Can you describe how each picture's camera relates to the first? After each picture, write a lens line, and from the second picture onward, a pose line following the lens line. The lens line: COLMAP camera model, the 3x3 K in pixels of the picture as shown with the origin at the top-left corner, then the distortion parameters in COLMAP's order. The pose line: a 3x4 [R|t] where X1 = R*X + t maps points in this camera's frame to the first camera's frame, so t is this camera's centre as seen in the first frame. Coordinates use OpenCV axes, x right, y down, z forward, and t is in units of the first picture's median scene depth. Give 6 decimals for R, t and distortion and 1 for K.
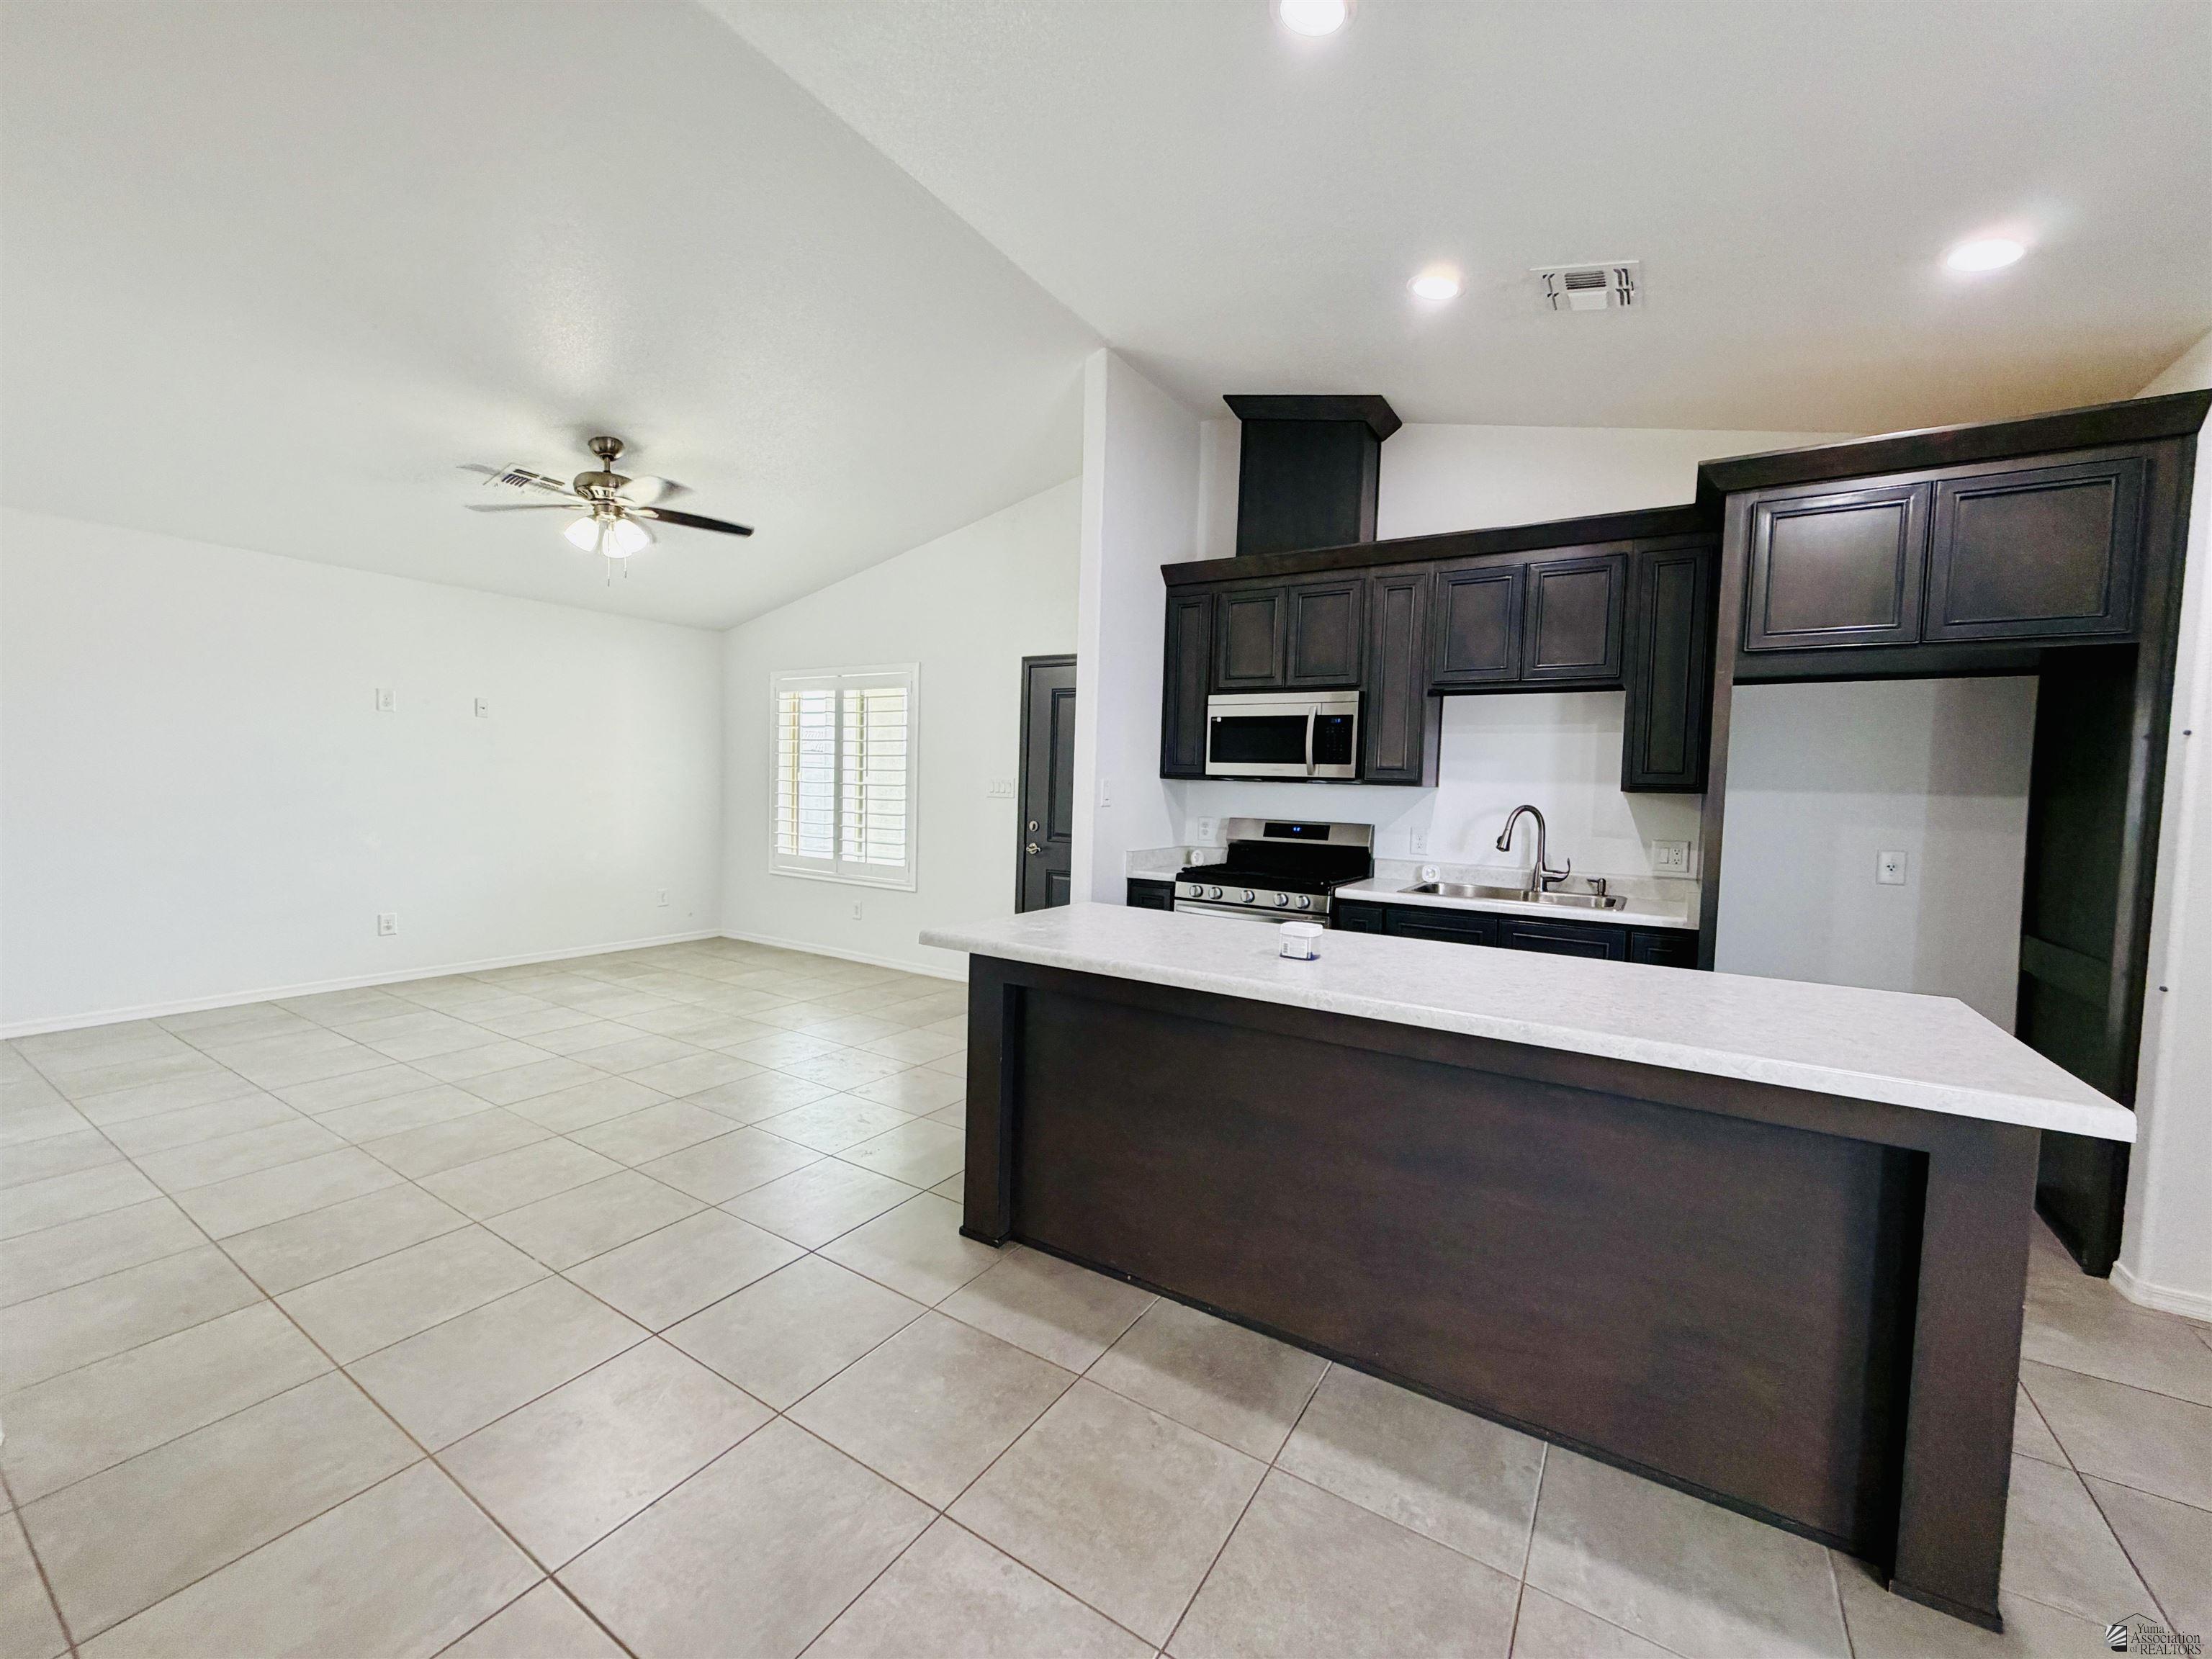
lens RADIAL K [[884.8, 0, 1101.5], [0, 884.8, 832.9], [0, 0, 1]] dist [-0.000090, 0.000497]
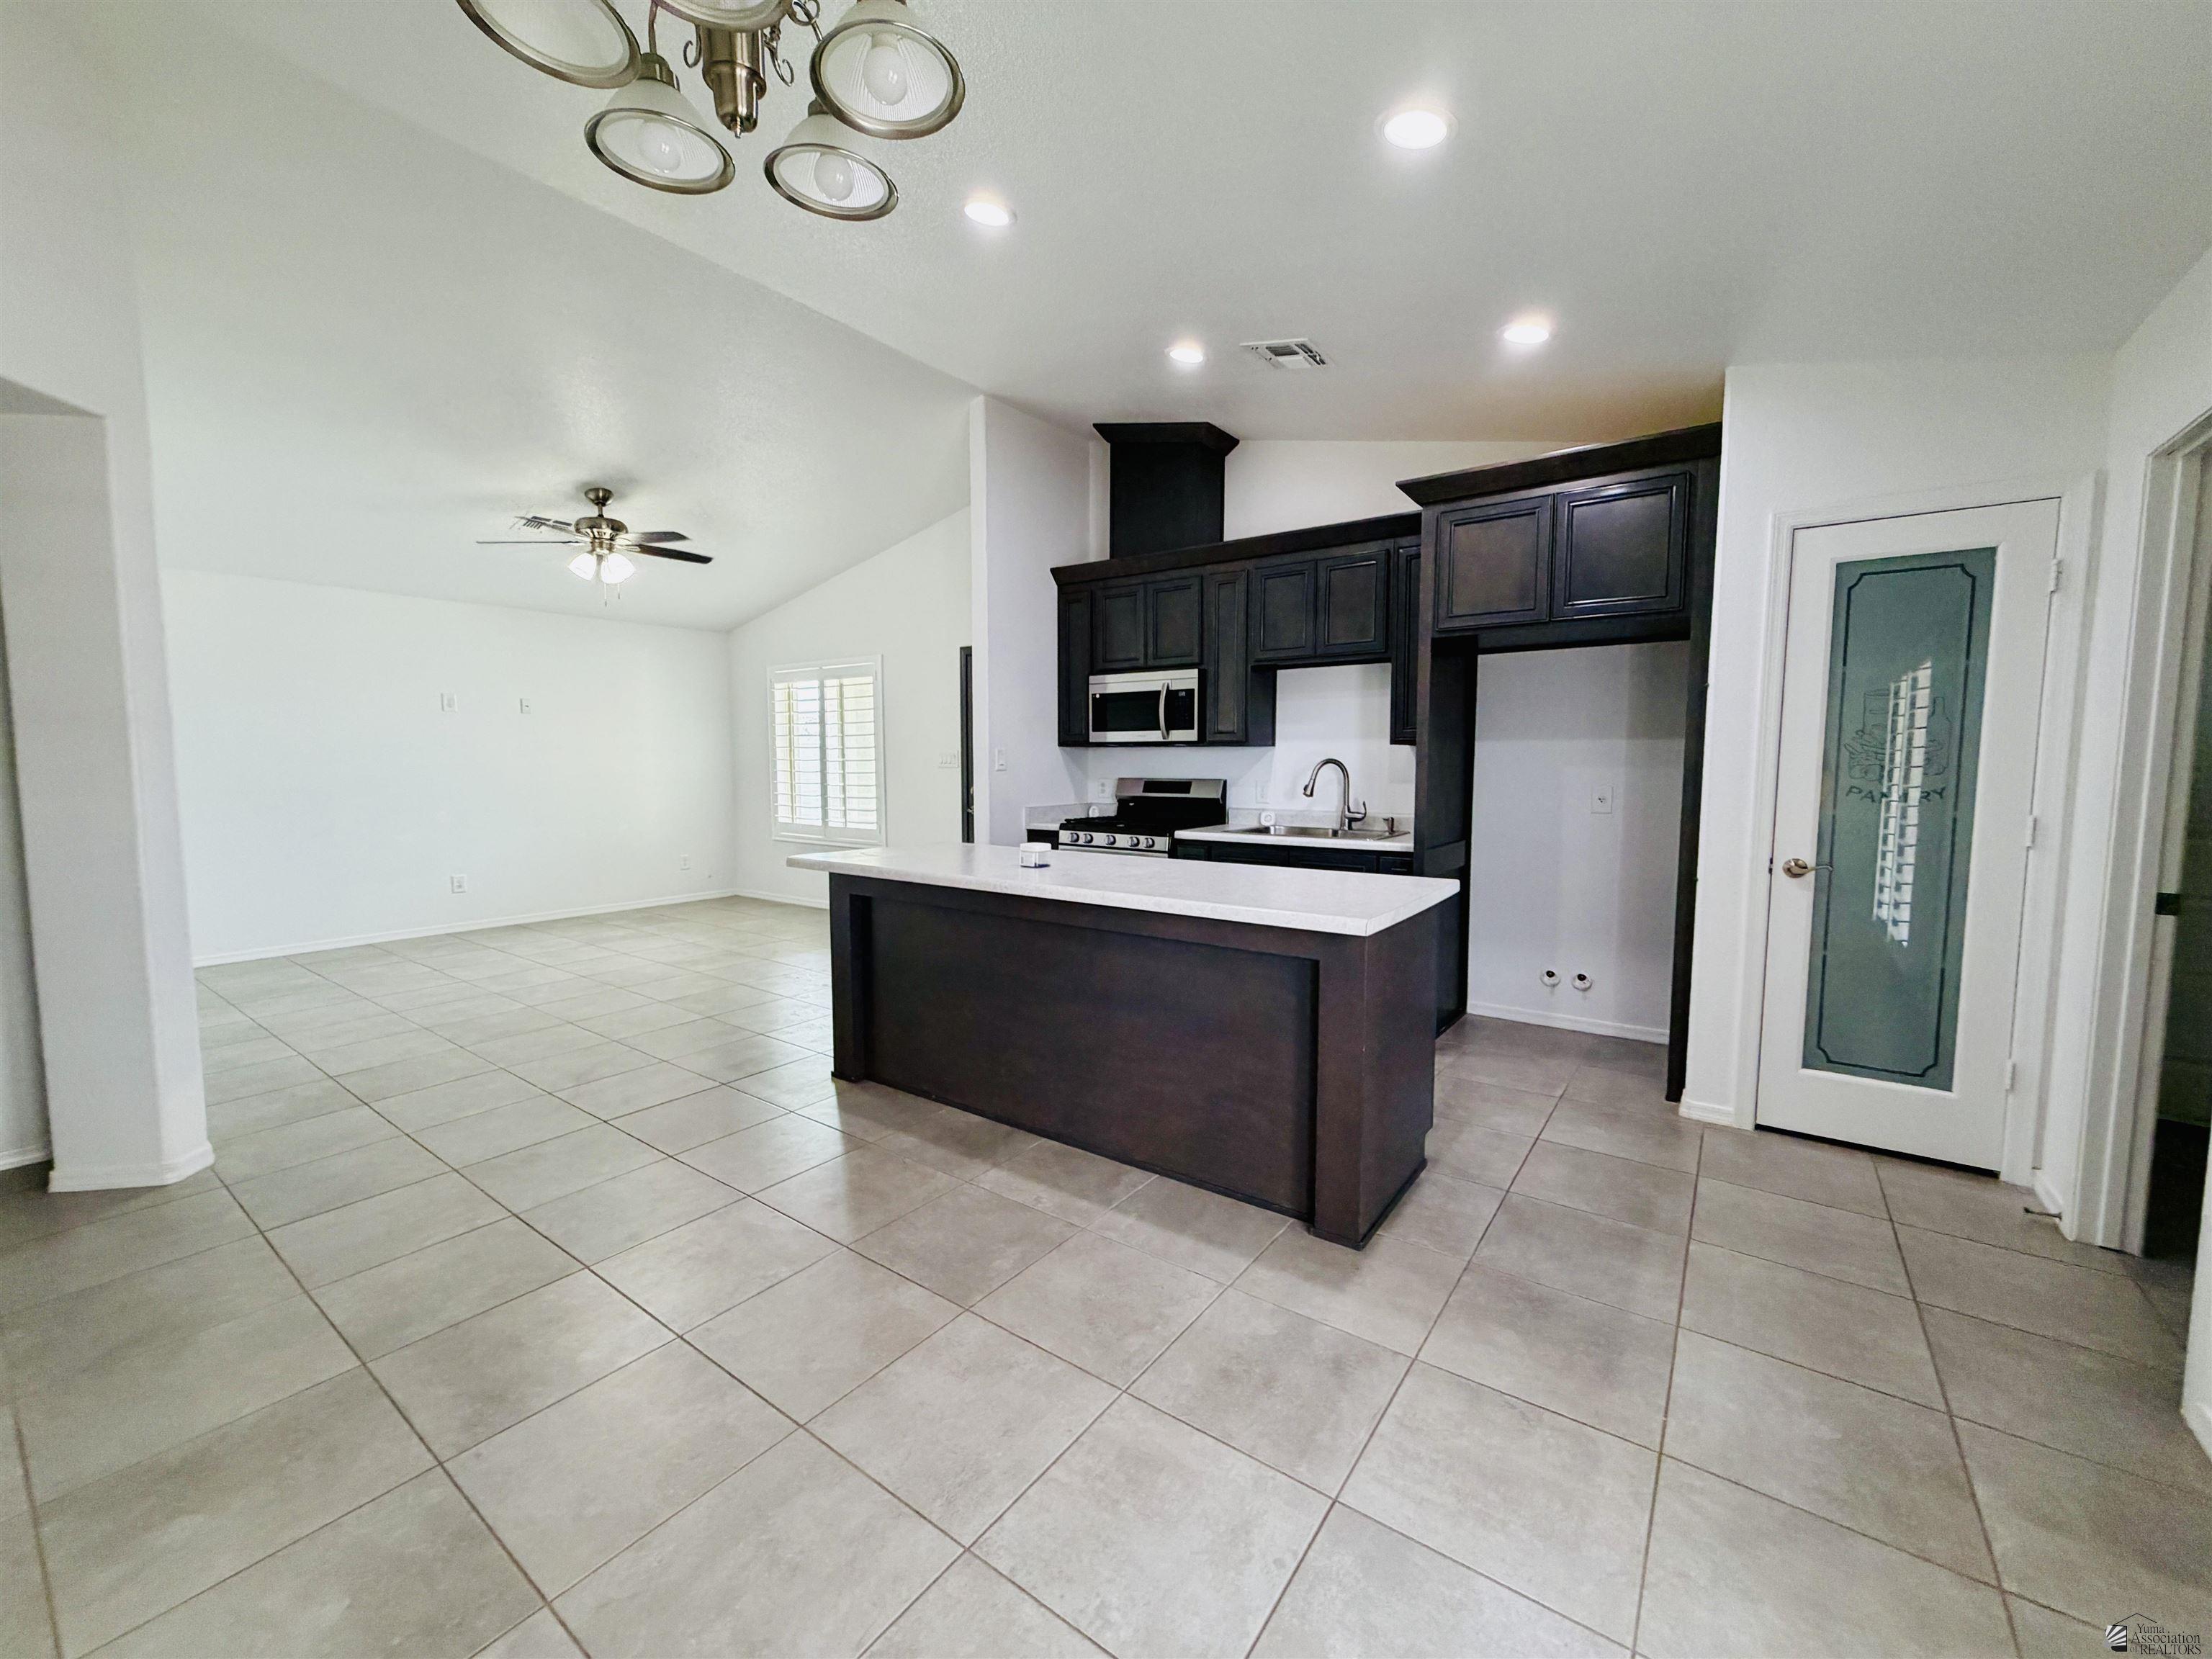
lens RADIAL K [[883.6, 0, 1104.1], [0, 883.6, 833.4], [0, 0, 1]] dist [0.000373, 0.000052]
pose [[0.997251, -0.024025, -0.070092, 0.232111], [0.026035, 0.999272, 0.027899, 0.026819], [0.069370, -0.029647, 0.997150, -0.215714]]
